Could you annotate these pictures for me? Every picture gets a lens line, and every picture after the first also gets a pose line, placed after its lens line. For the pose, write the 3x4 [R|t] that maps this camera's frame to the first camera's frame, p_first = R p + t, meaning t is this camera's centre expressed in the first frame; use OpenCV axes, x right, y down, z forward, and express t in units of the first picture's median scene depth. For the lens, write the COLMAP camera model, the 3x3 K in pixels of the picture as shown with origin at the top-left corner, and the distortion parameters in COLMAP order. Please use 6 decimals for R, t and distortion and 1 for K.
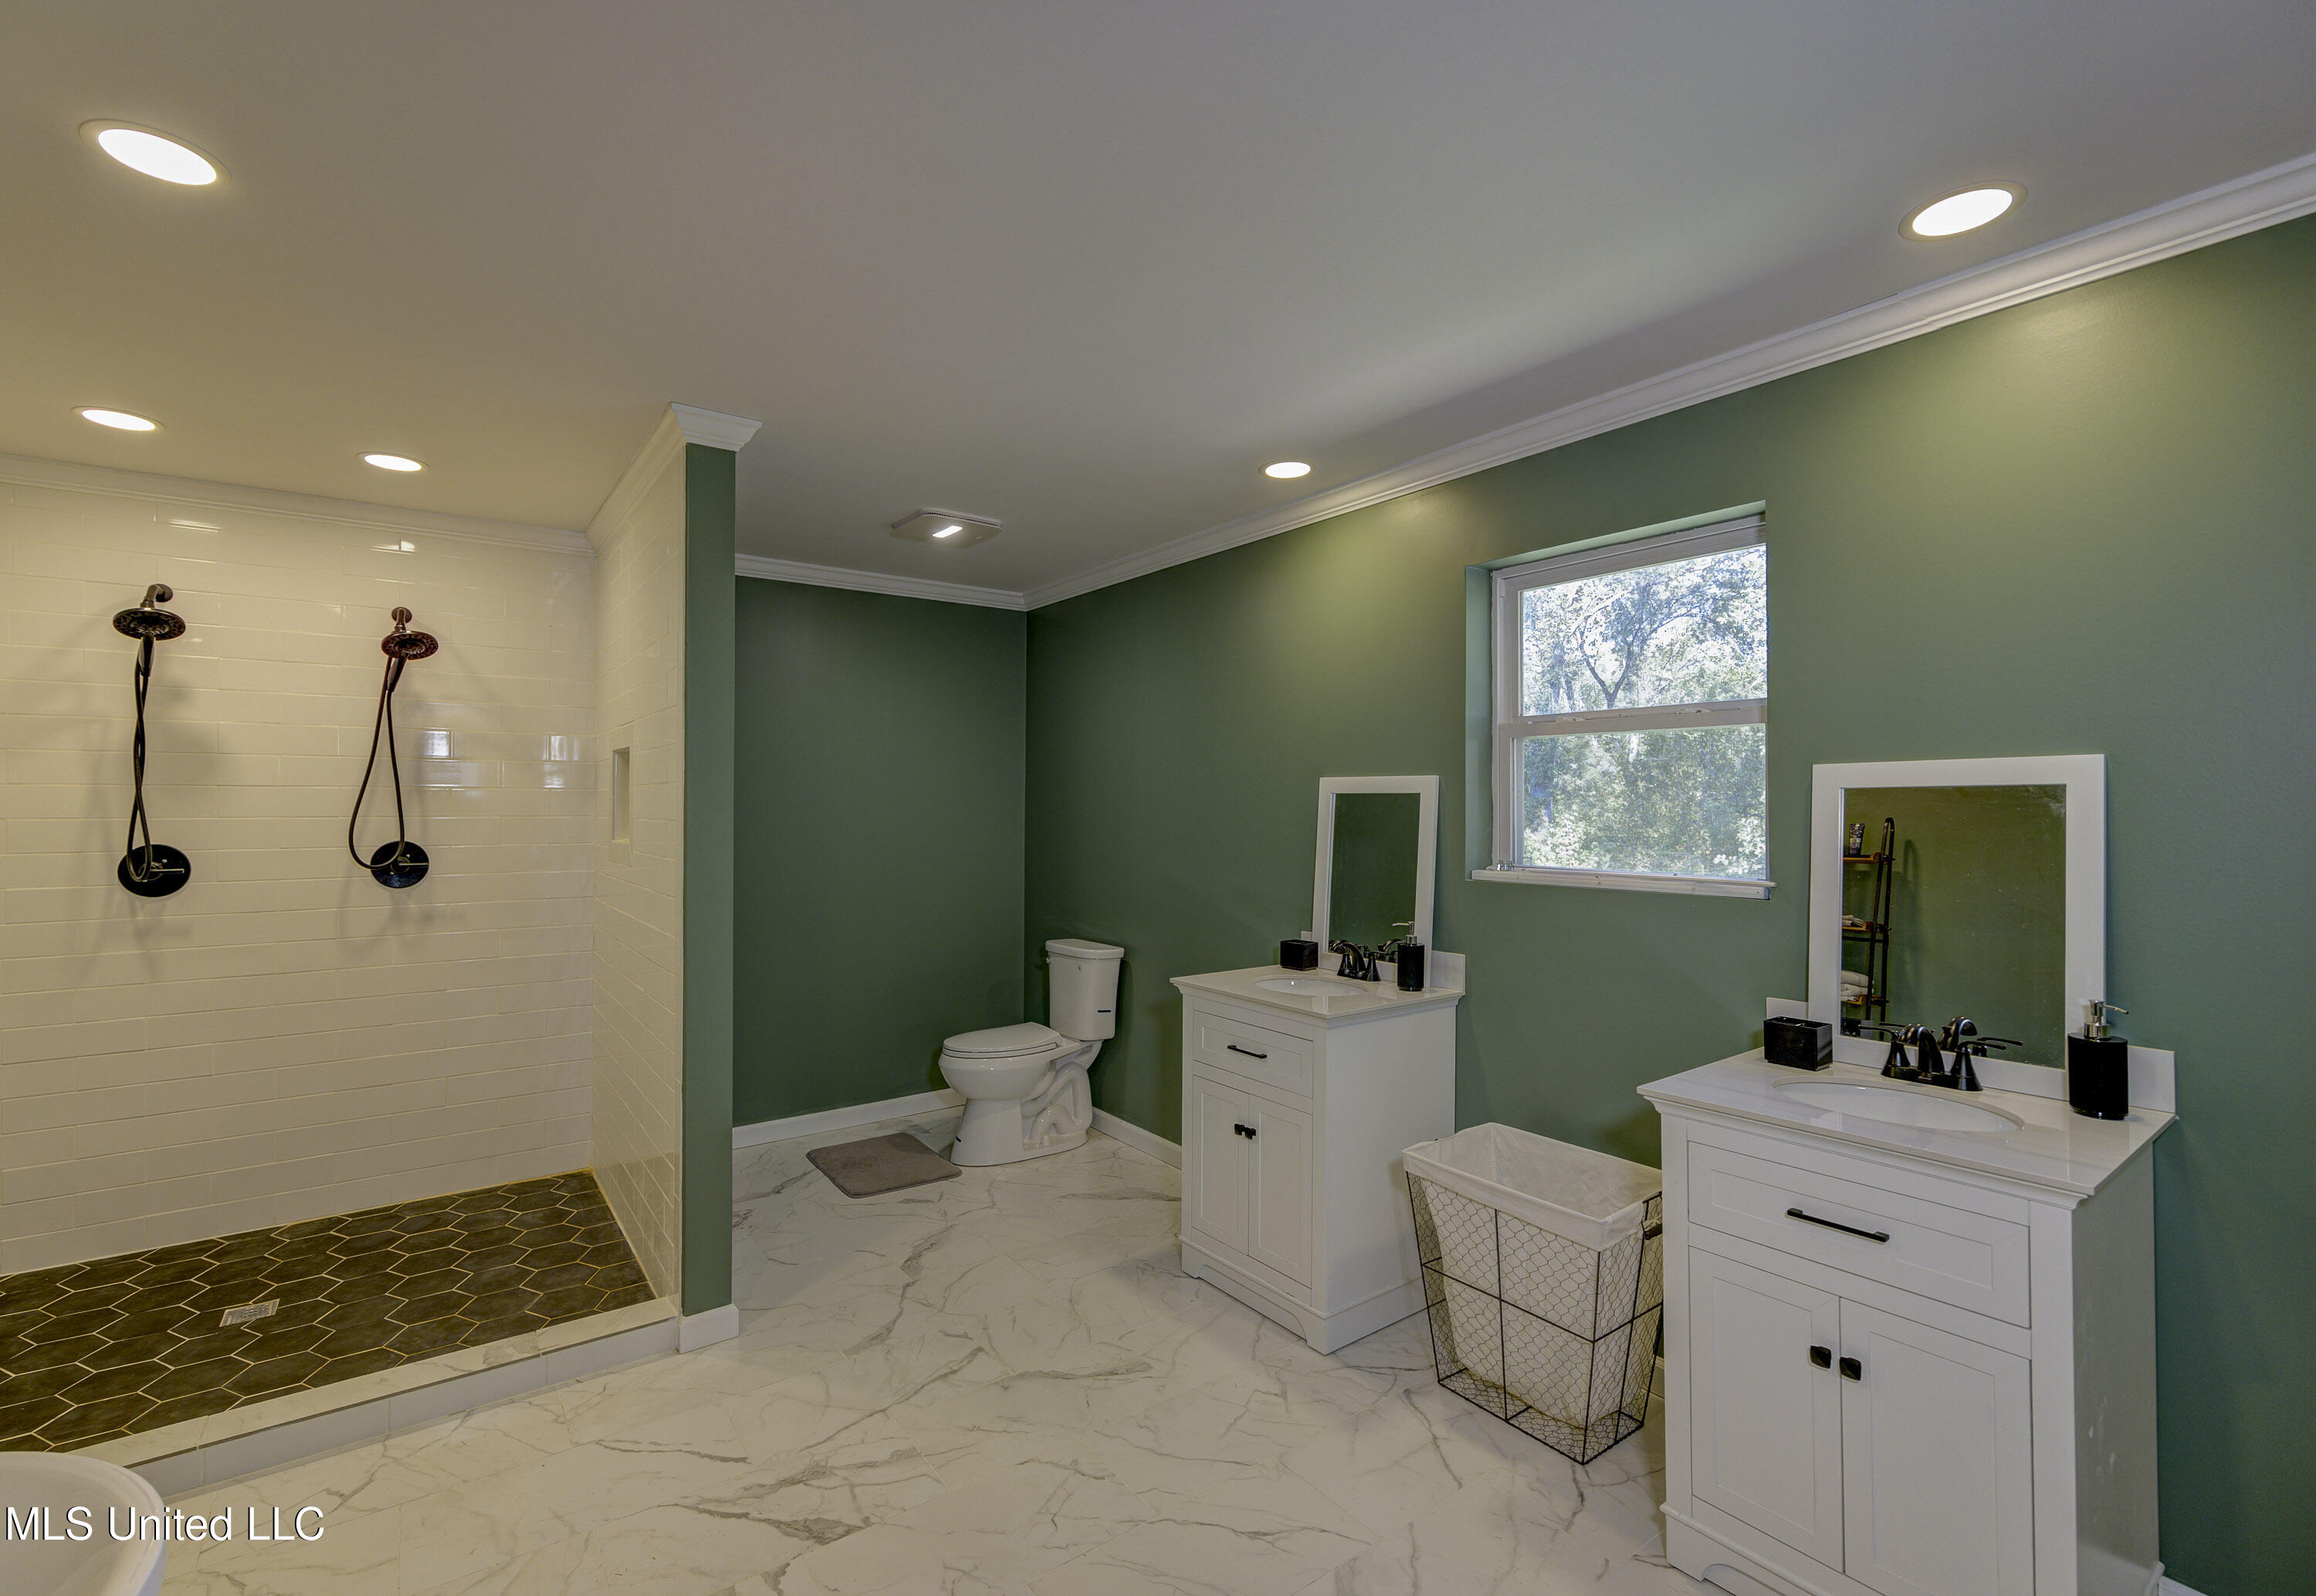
lens RADIAL K [[1022.5, 0, 1171.3], [0, 1022.5, 798.5], [0, 0, 1]] dist [-0.007164, 0.000659]
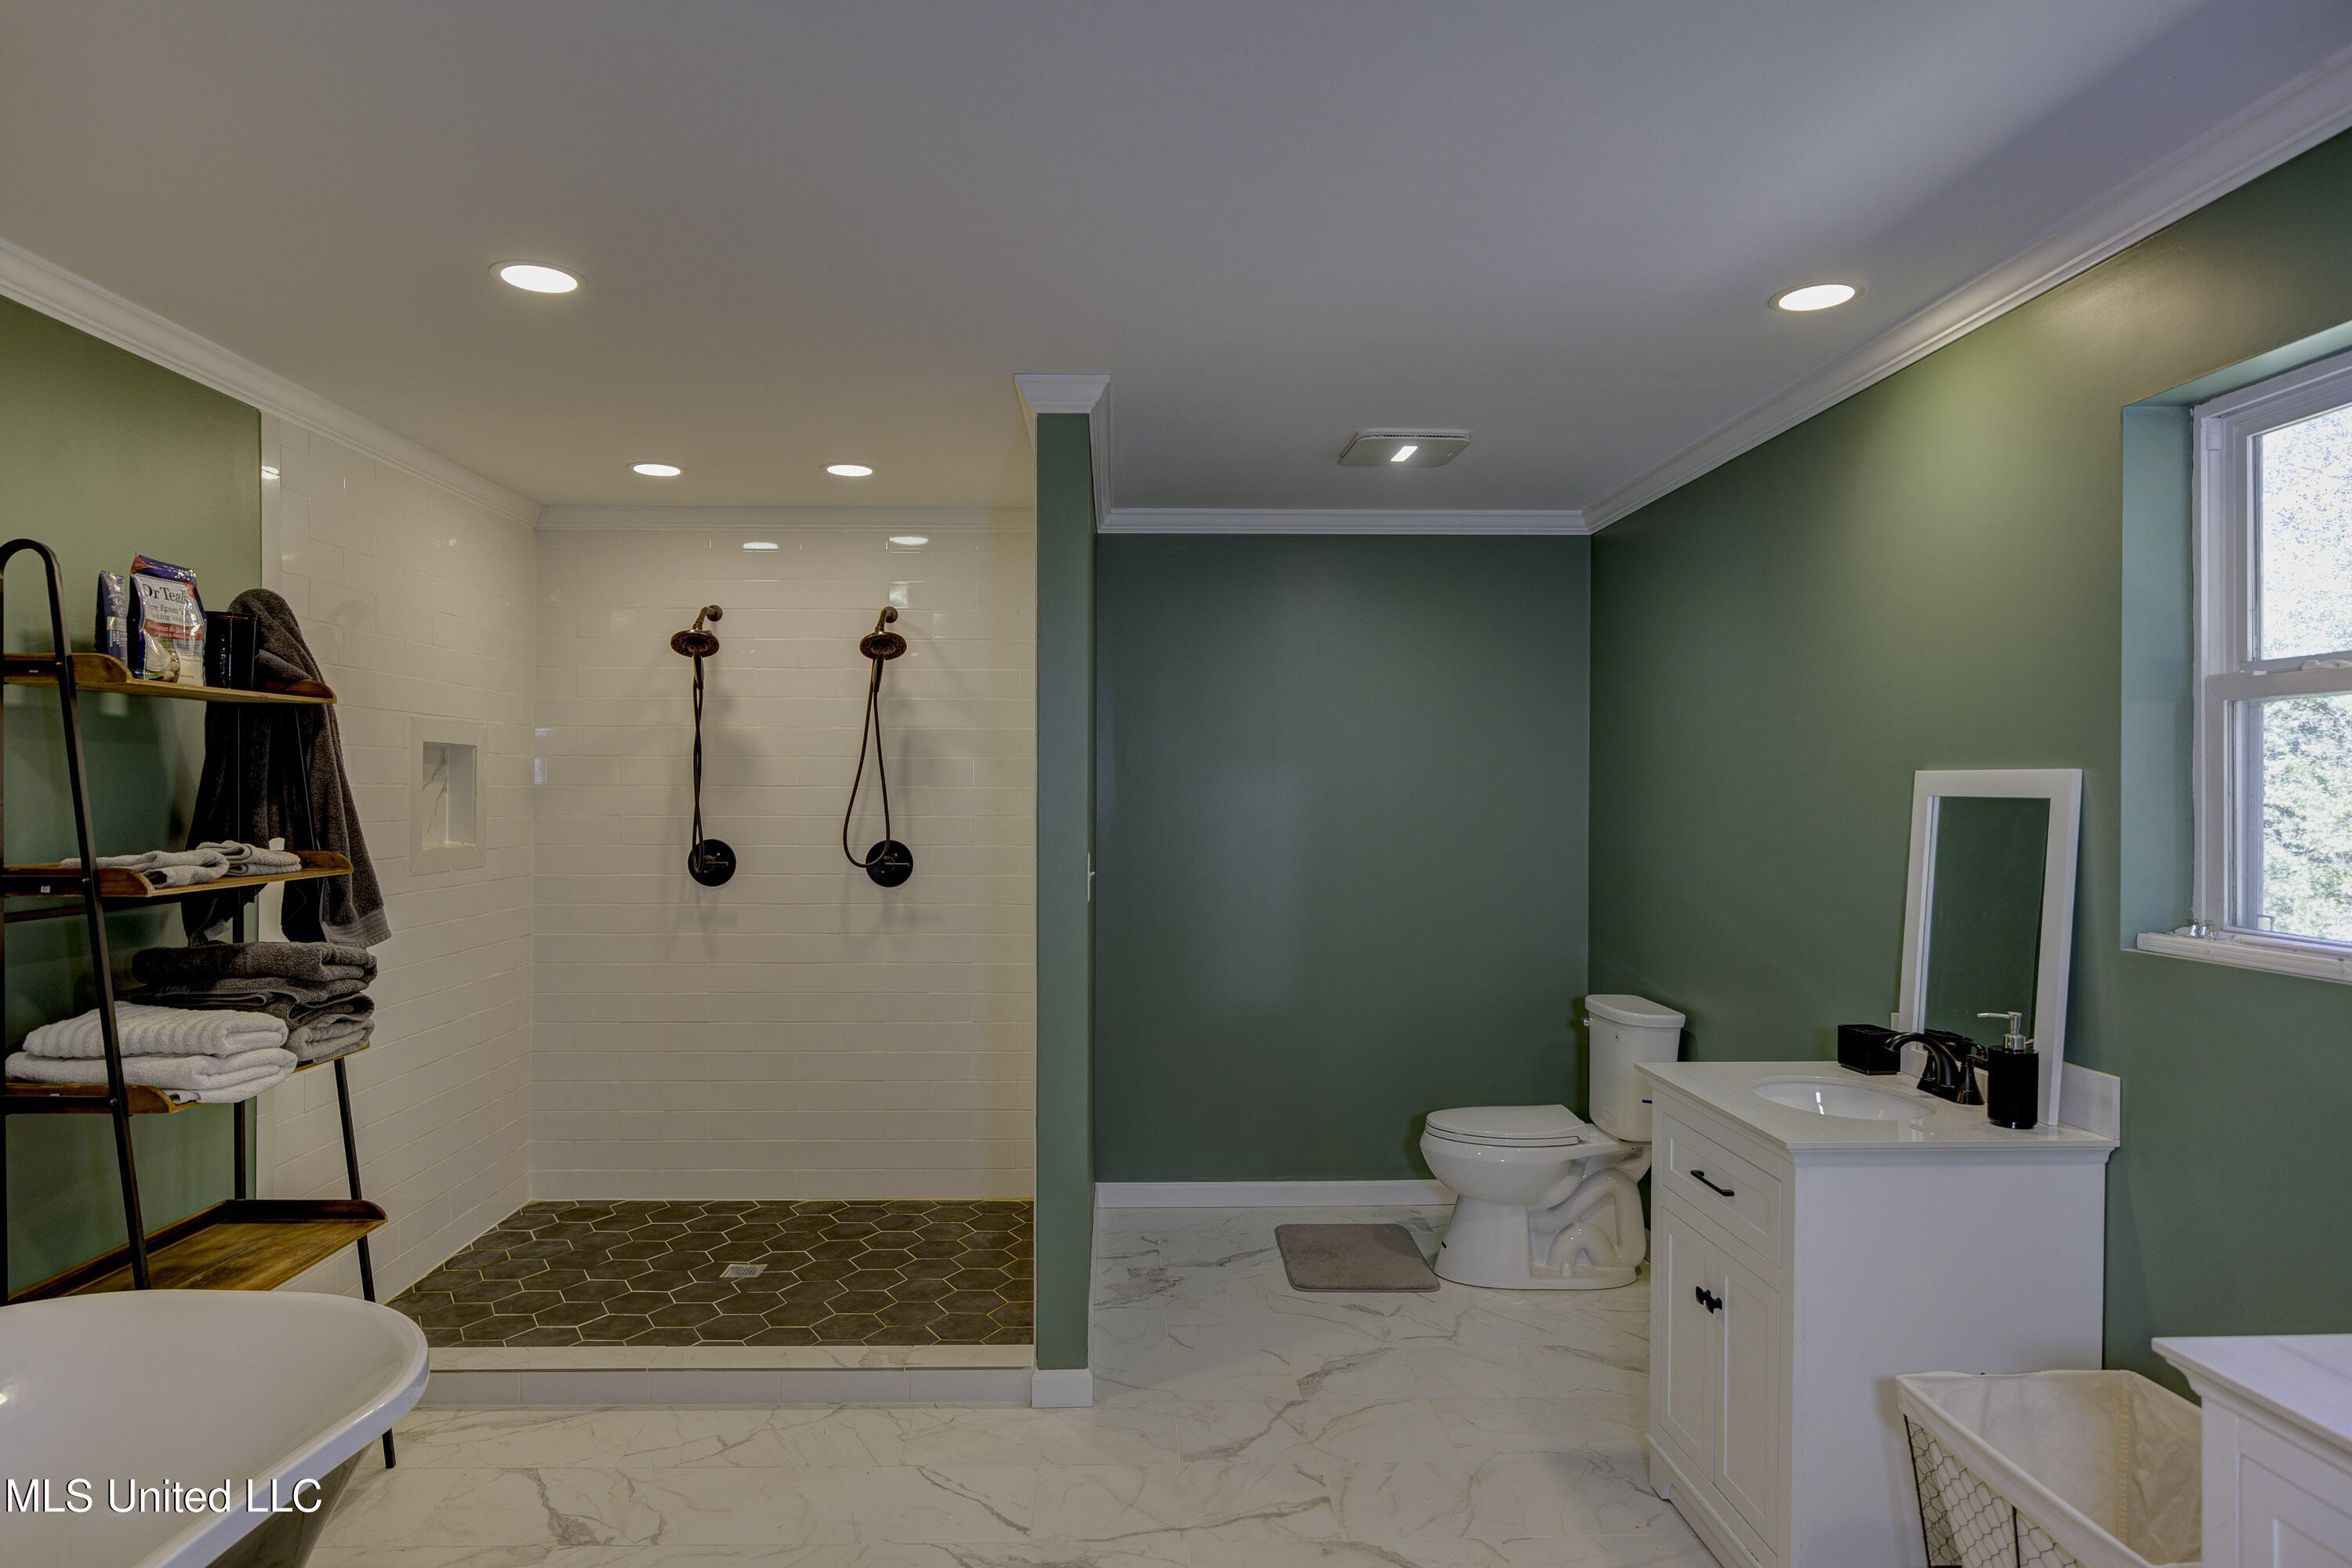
lens RADIAL K [[1390.5, 0, 1157.3], [0, 1390.5, 790.9], [0, 0, 1]] dist [-0.022227, 0.003341]
pose [[0.813783, 0.001352, -0.581167, 0.289885], [0.003059, 0.999973, 0.006610, -0.016983], [0.581160, -0.007157, 0.813758, 0.045389]]
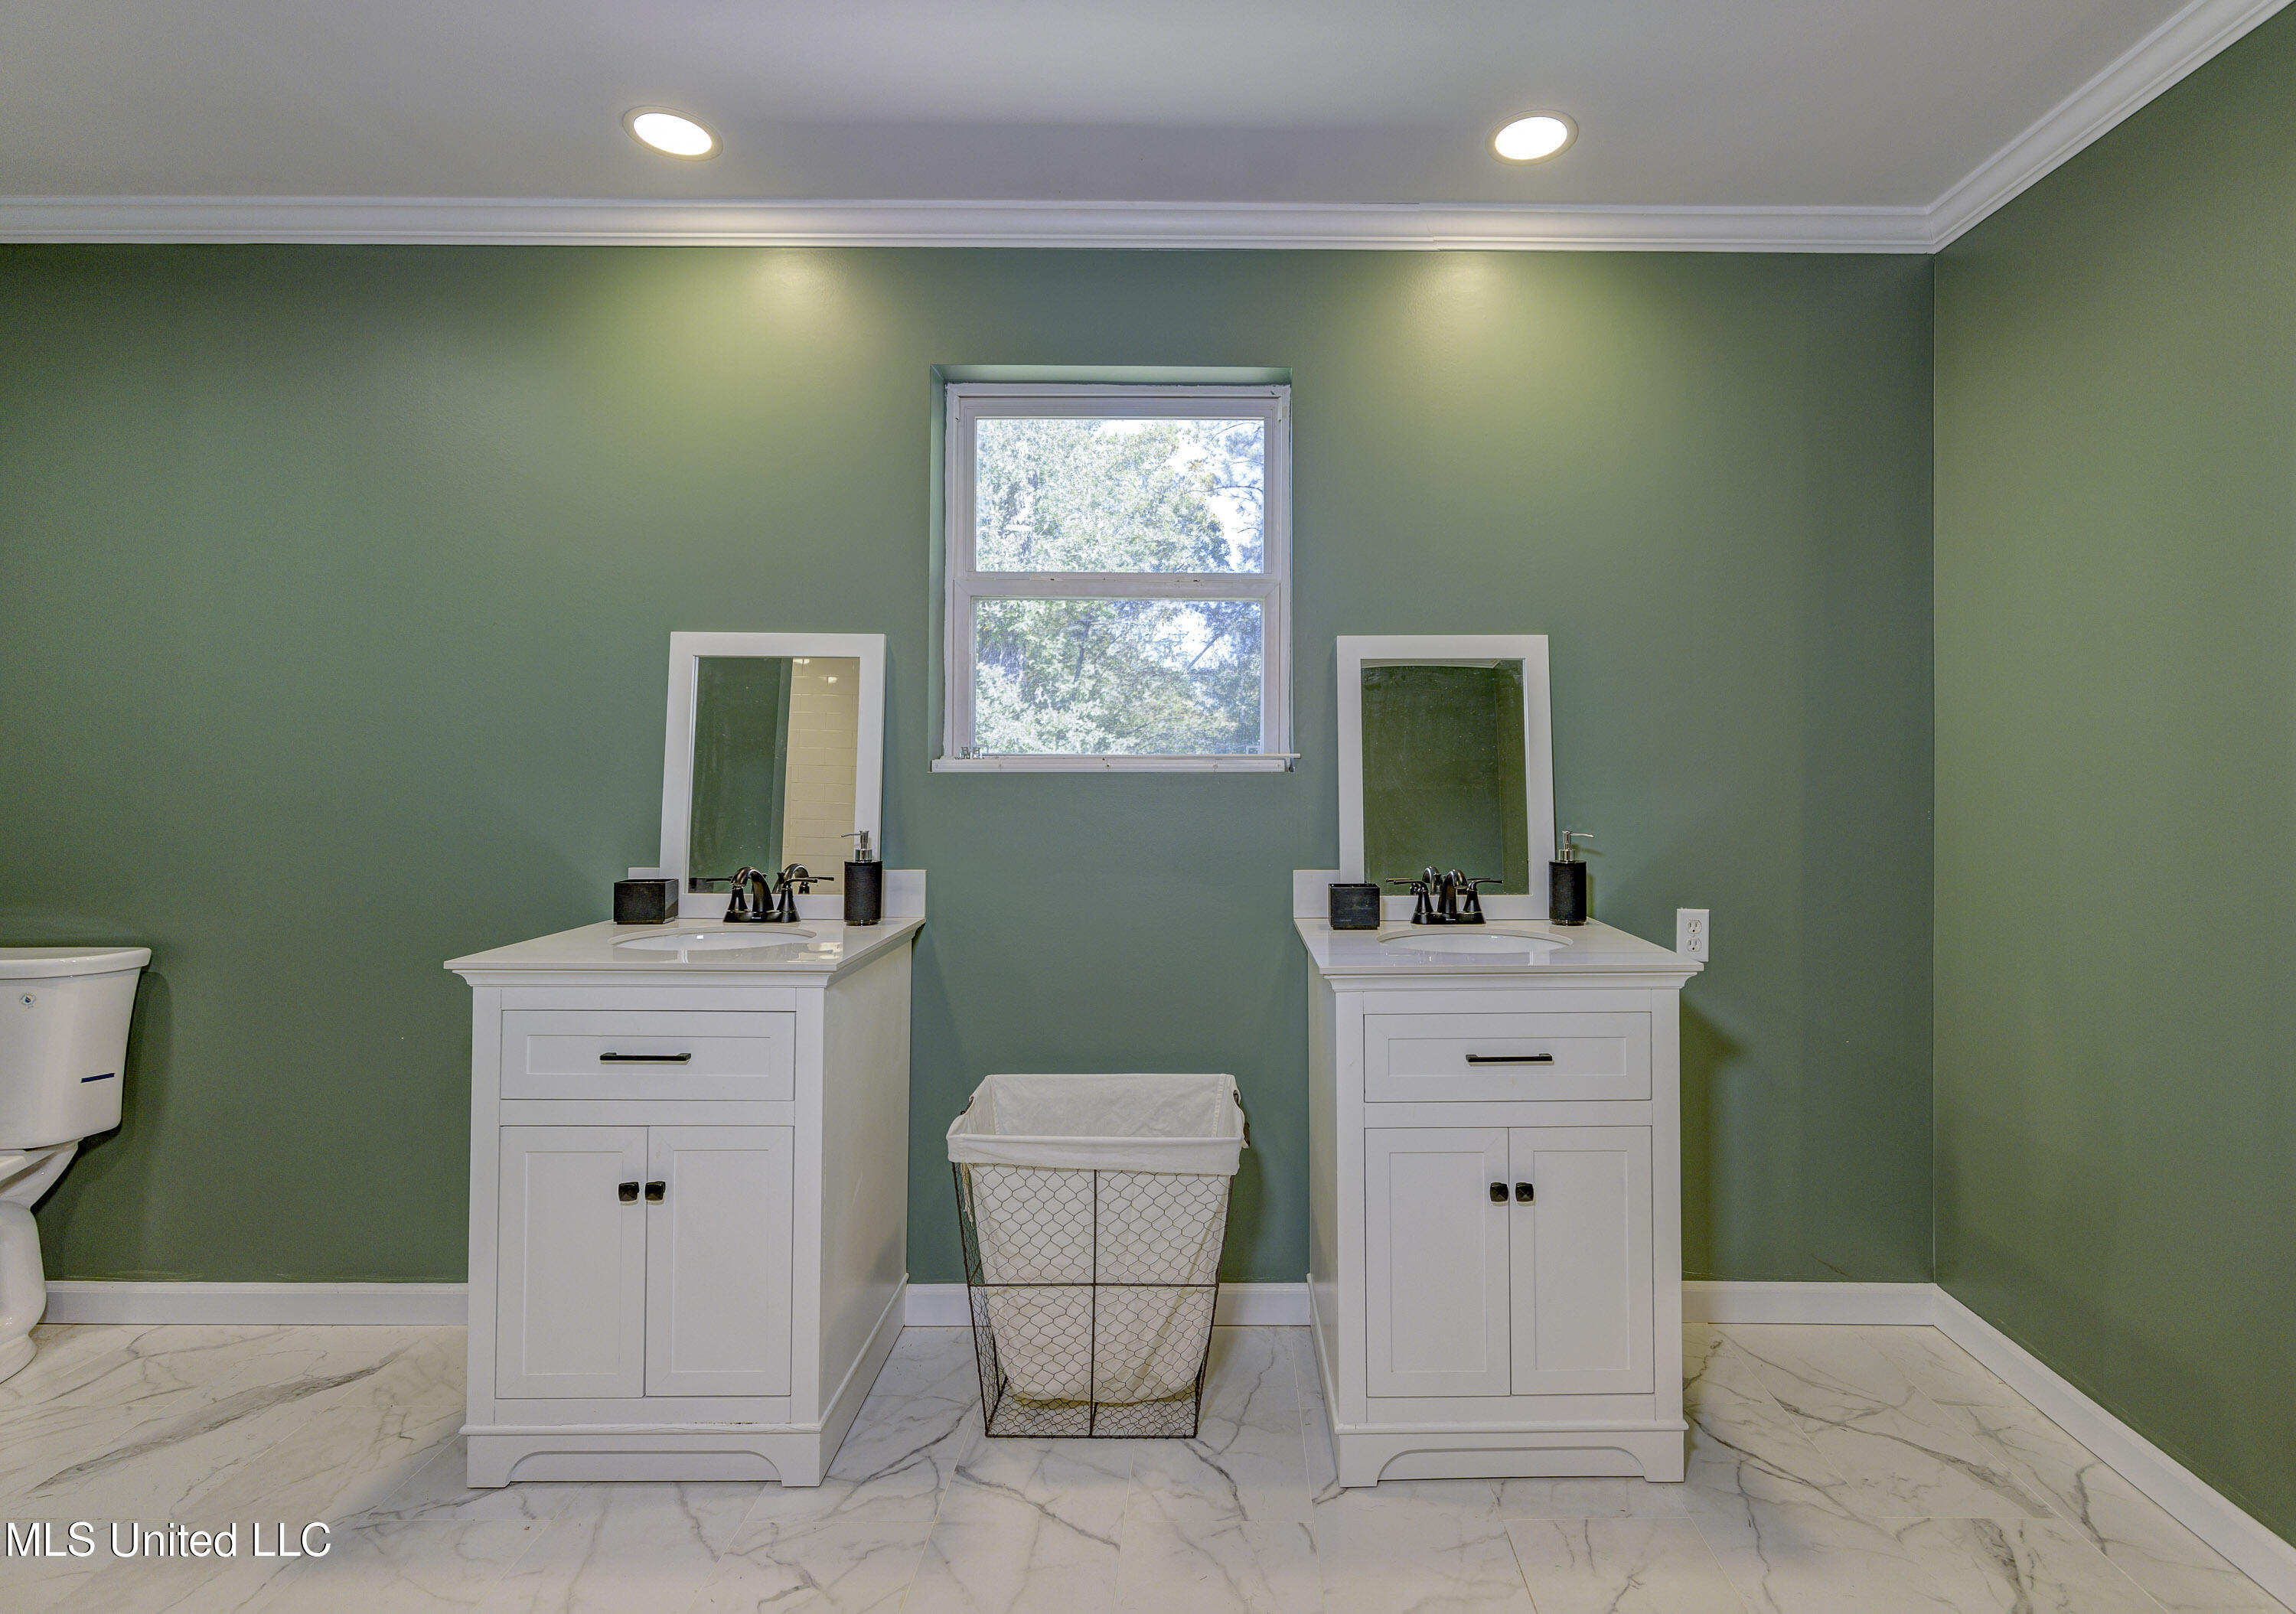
lens RADIAL K [[1055.6, 0, 1247.6], [0, 1055.6, 756.0], [0, 0, 1]] dist [-0.001878, 0.000656]
pose [[0.593984, 0.003699, 0.804468, -0.203502], [-0.004860, 0.999988, -0.001009, 0.065980], [-0.804462, -0.003310, 0.593995, 0.329116]]
